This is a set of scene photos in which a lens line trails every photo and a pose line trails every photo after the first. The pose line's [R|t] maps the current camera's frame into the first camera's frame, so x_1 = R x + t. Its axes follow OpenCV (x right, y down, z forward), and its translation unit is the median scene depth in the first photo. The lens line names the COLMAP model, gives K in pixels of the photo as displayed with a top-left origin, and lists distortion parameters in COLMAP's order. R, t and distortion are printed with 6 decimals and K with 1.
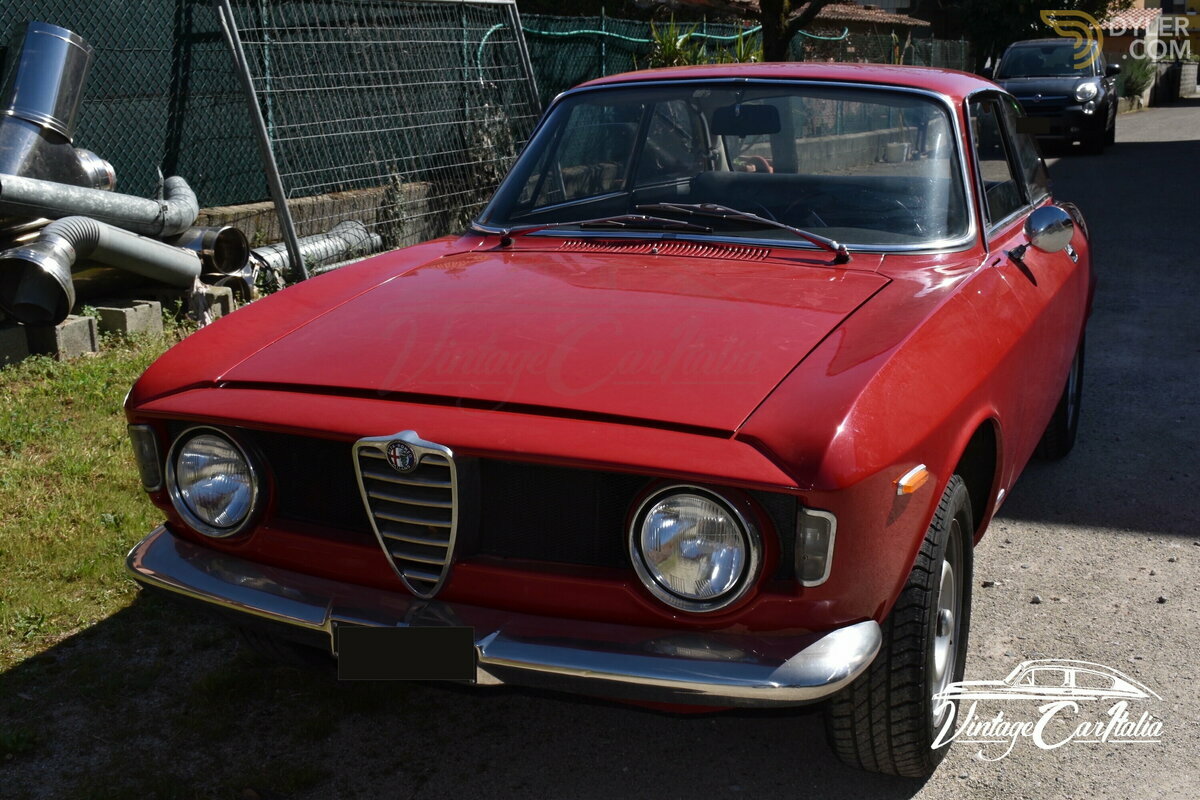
lens RADIAL K [[1471.5, 0, 600.7], [0, 1471.5, 408.4], [0, 0, 1]] dist [-0.039019, 0.000000]
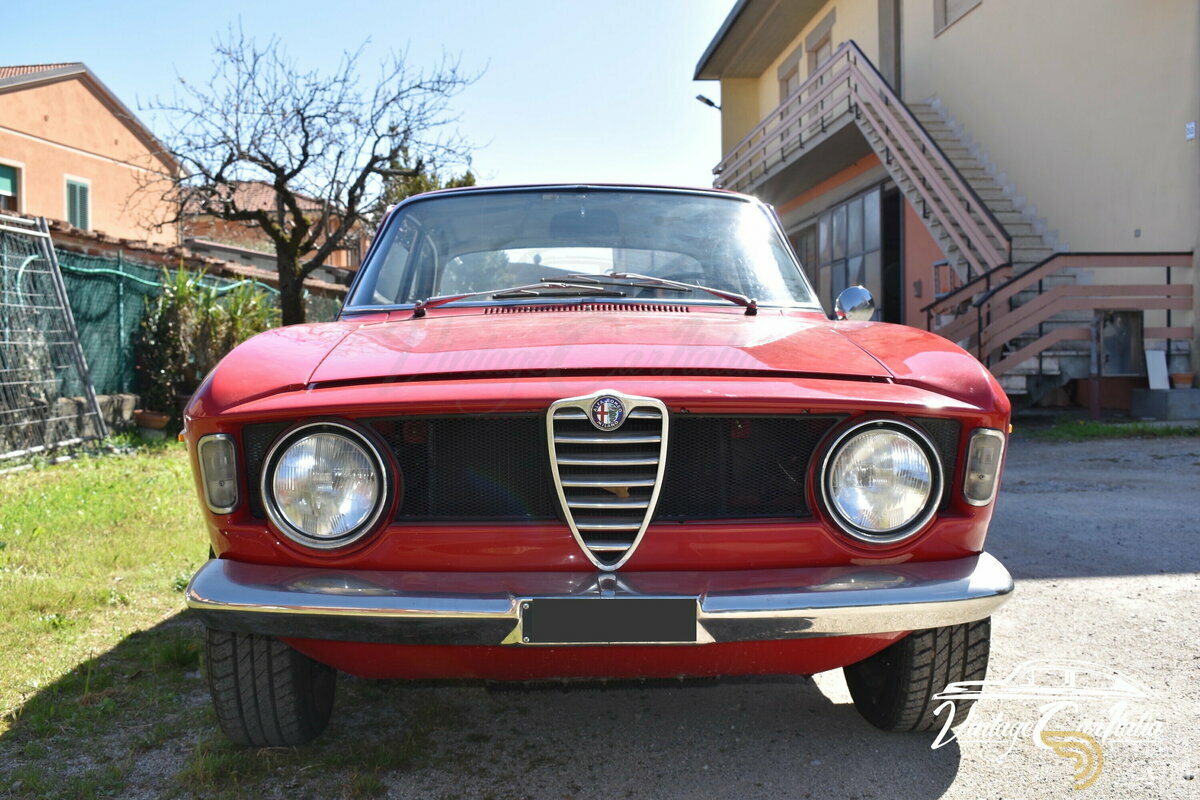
lens RADIAL K [[1303.9, 0, 600.5], [0, 1303.9, 398.9], [0, 0, 1]] dist [-0.057836, 0.000000]
pose [[0.896151, -0.015146, 0.443490, -0.446312], [0.104145, 0.978682, -0.177020, 0.150228], [-0.431355, 0.204824, 0.878624, 0.197835]]
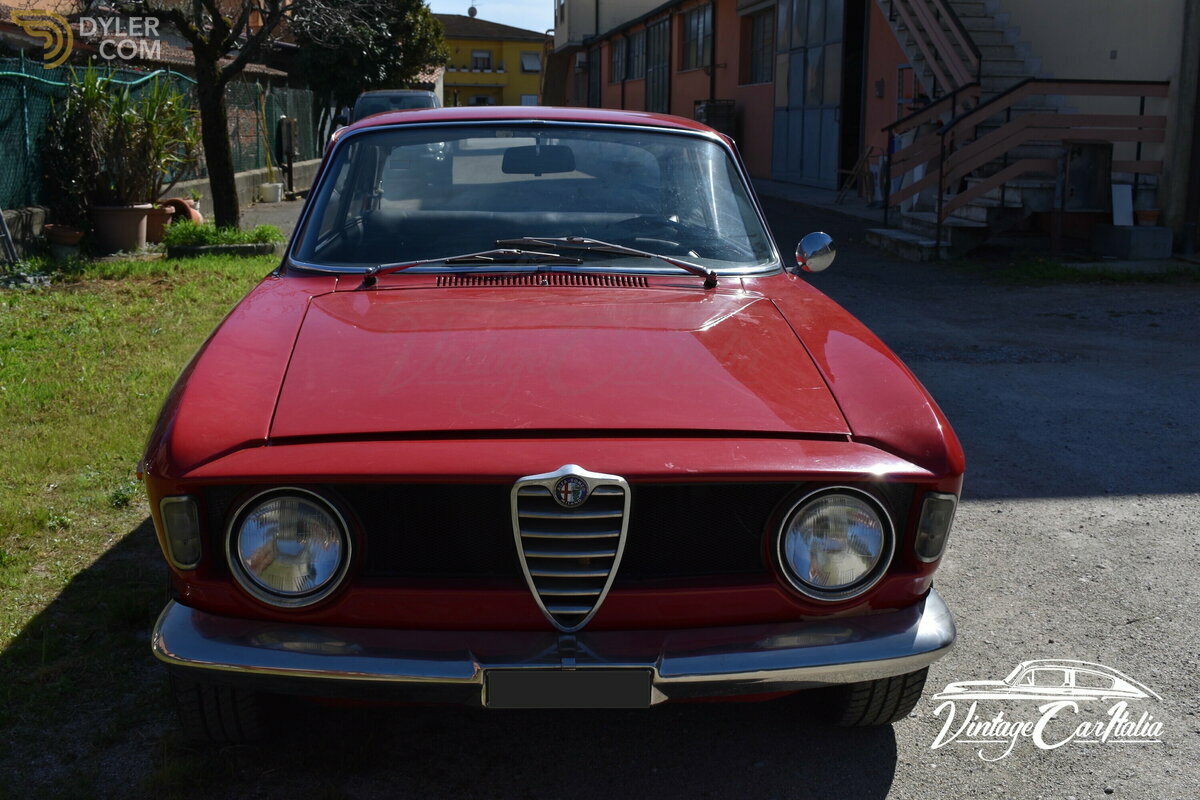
lens RADIAL K [[1373.9, 0, 598.9], [0, 1373.9, 391.6], [0, 0, 1]] dist [-0.051080, 0.000000]
pose [[0.875887, -0.077145, 0.476309, -0.472945], [0.091033, 0.995829, -0.006113, -0.023099], [-0.473850, 0.048714, 0.879257, 0.142113]]
